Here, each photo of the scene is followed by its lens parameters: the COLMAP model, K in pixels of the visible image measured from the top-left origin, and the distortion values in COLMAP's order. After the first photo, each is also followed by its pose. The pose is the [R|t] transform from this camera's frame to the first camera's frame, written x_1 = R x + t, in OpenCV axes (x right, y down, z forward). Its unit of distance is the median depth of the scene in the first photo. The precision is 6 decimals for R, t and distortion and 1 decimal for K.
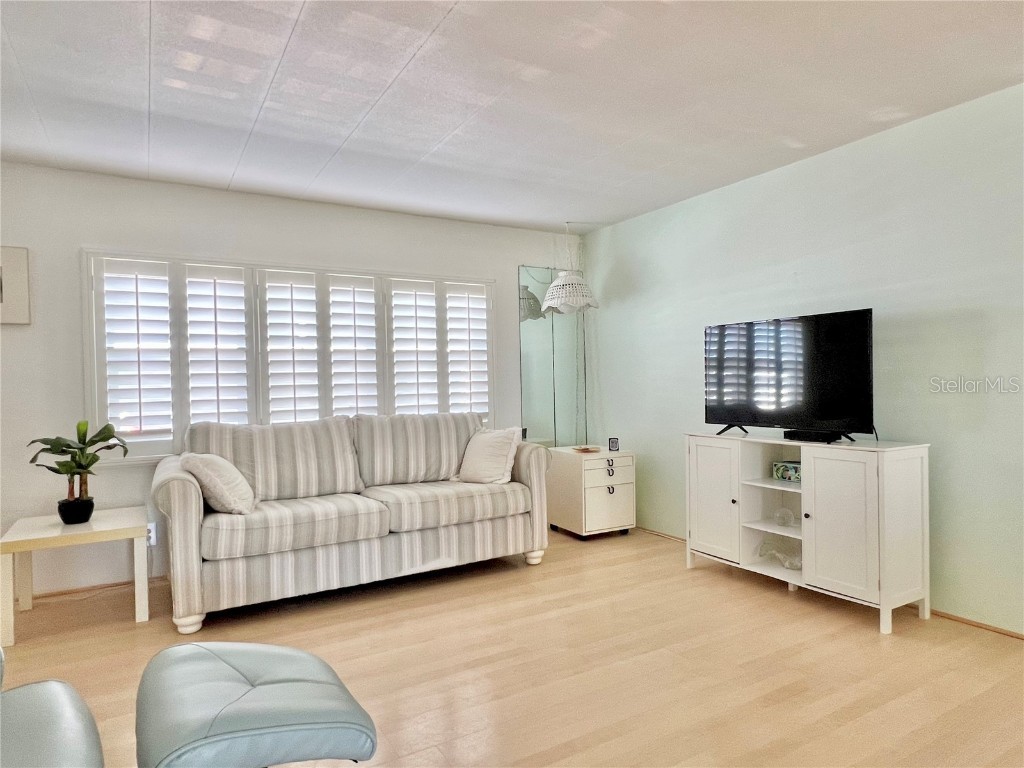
lens RADIAL K [[620.9, 0, 516.1], [0, 620.9, 384.3], [0, 0, 1]] dist [-0.004215, 0.001287]
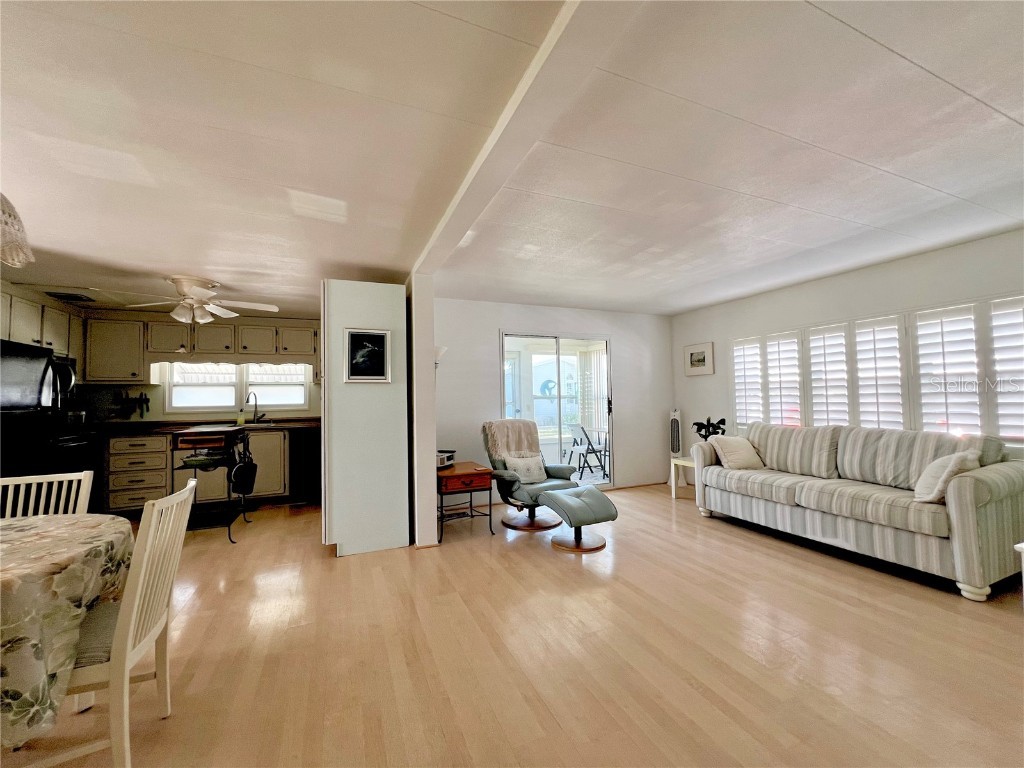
lens RADIAL K [[410.0, 0, 514.2], [0, 410.0, 383.1], [0, 0, 1]] dist [-0.004228, 0.001182]
pose [[-0.129852, -0.014052, -0.991434, 0.798687], [0.012443, 0.999798, -0.015800, -0.043436], [0.991455, -0.014388, -0.129651, 0.418569]]
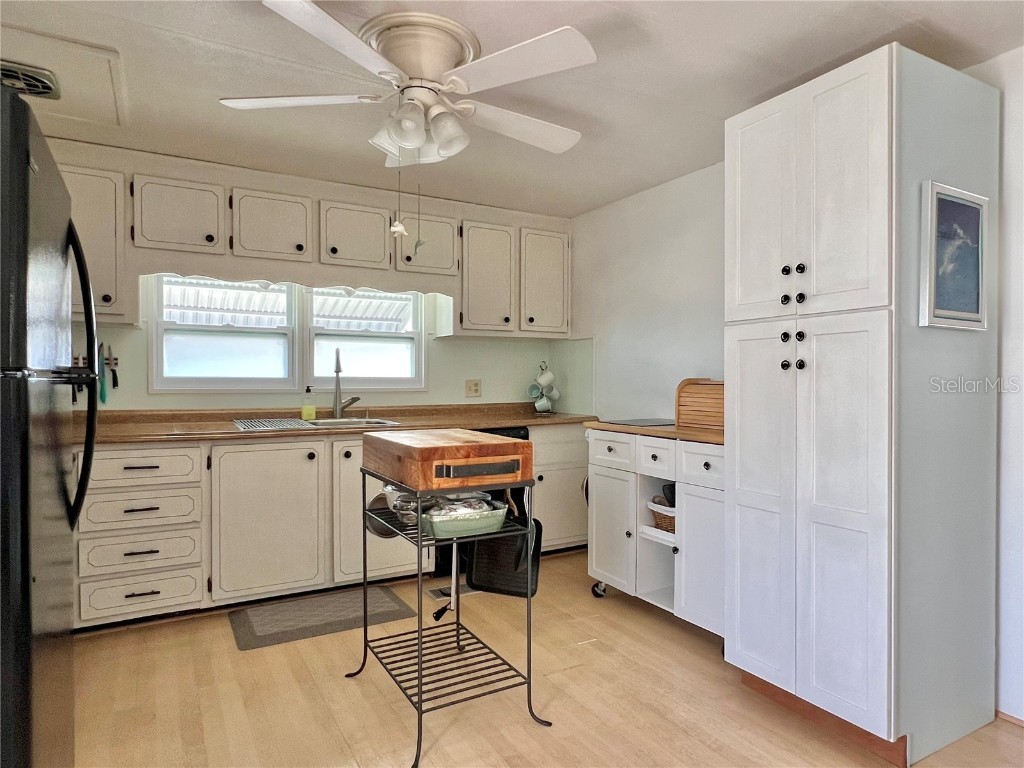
lens RADIAL K [[620.9, 0, 514.6], [0, 620.9, 389.7], [0, 0, 1]] dist [-0.004215, 0.001287]
pose [[-0.011326, 0.038987, -0.999176, 0.480774], [-0.013486, 0.999143, 0.039139, -0.024282], [0.999845, 0.013918, -0.010790, -0.420253]]
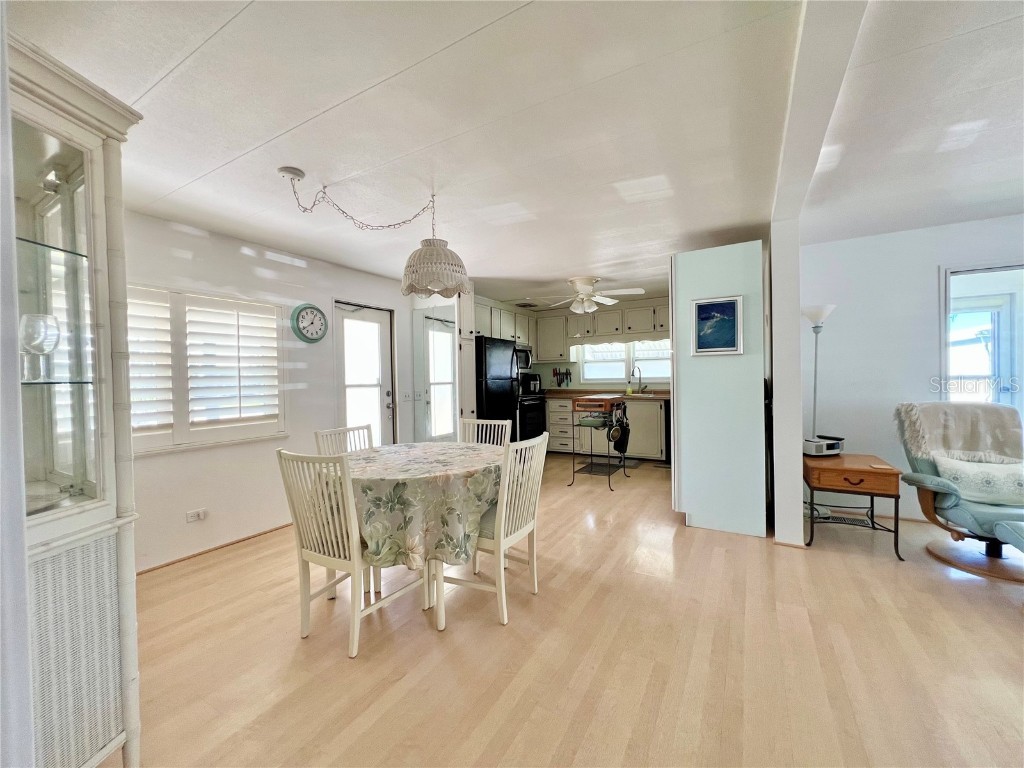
lens RADIAL K [[410.0, 0, 515.7], [0, 410.0, 383.9], [0, 0, 1]] dist [-0.004228, 0.001182]
pose [[-0.868581, 0.042273, -0.493742, 0.731967], [0.031174, 0.999043, 0.030695, -0.041543], [0.494566, 0.011269, -0.869067, 0.521069]]
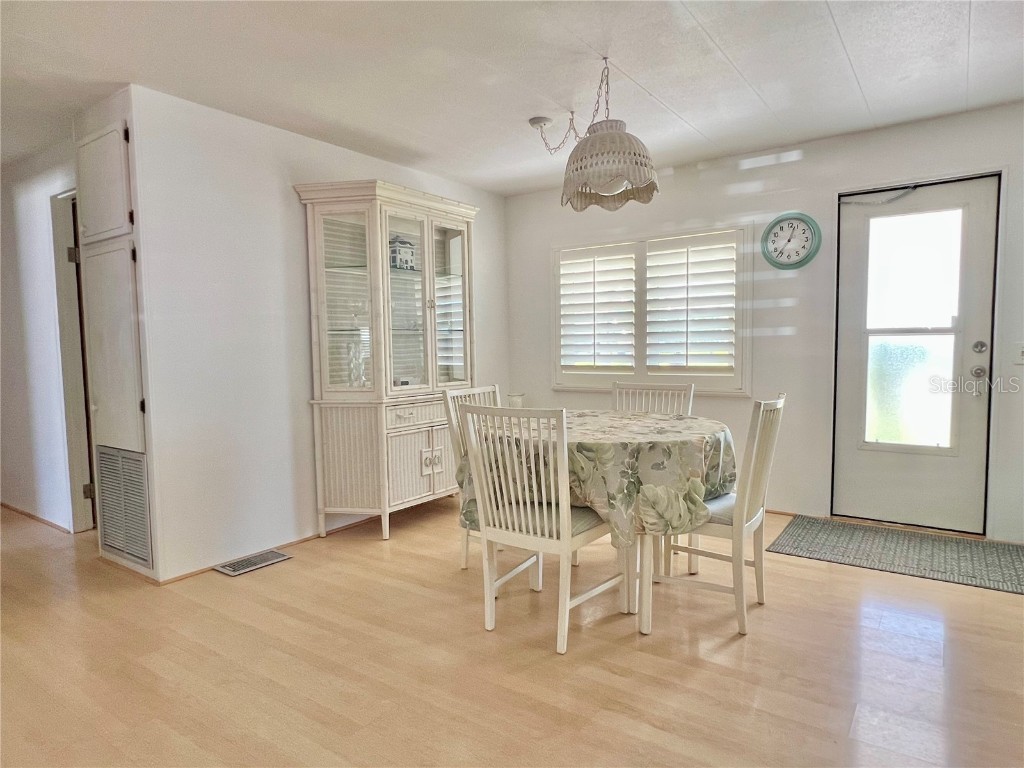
lens RADIAL K [[620.9, 0, 514.0], [0, 620.9, 390.1], [0, 0, 1]] dist [-0.004215, 0.001287]
pose [[-0.404525, -0.042023, 0.913561, -0.144825], [0.031791, 0.997694, 0.059970, 0.001547], [-0.913974, 0.053302, -0.402256, 0.263445]]
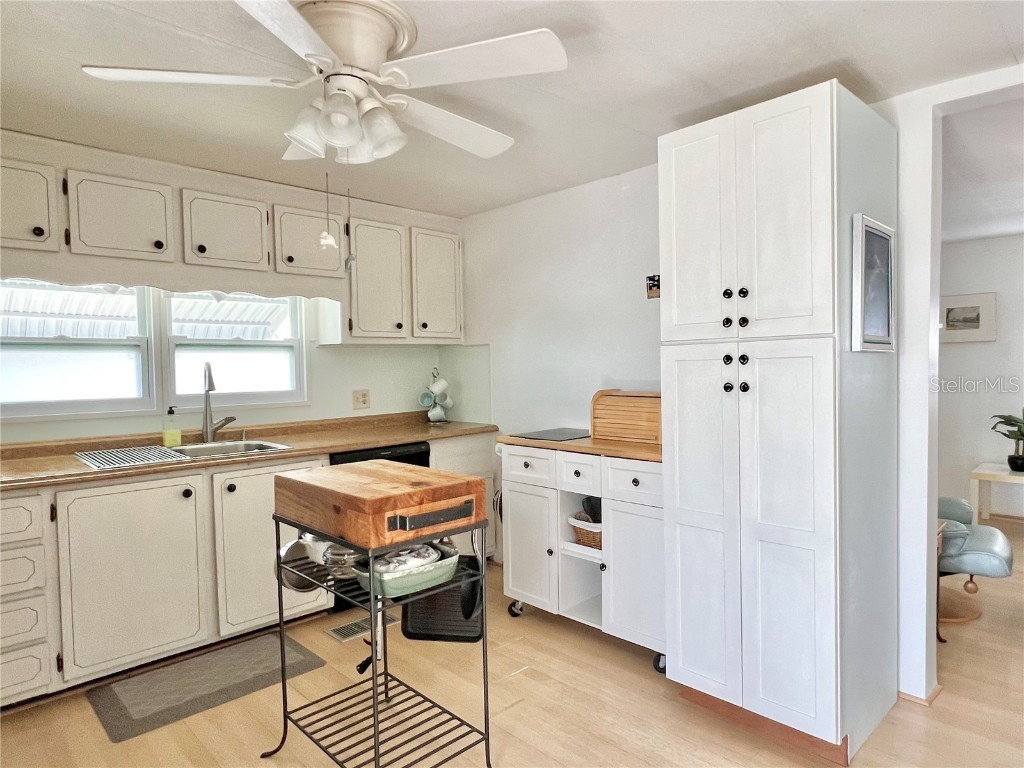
lens RADIAL K [[620.9, 0, 515.8], [0, 620.9, 389.6], [0, 0, 1]] dist [-0.004215, 0.001287]
pose [[0.238023, 0.055402, -0.969678, 0.418185], [0.000640, 0.998363, 0.057198, -0.060500], [0.971259, -0.014235, 0.237598, -0.511158]]
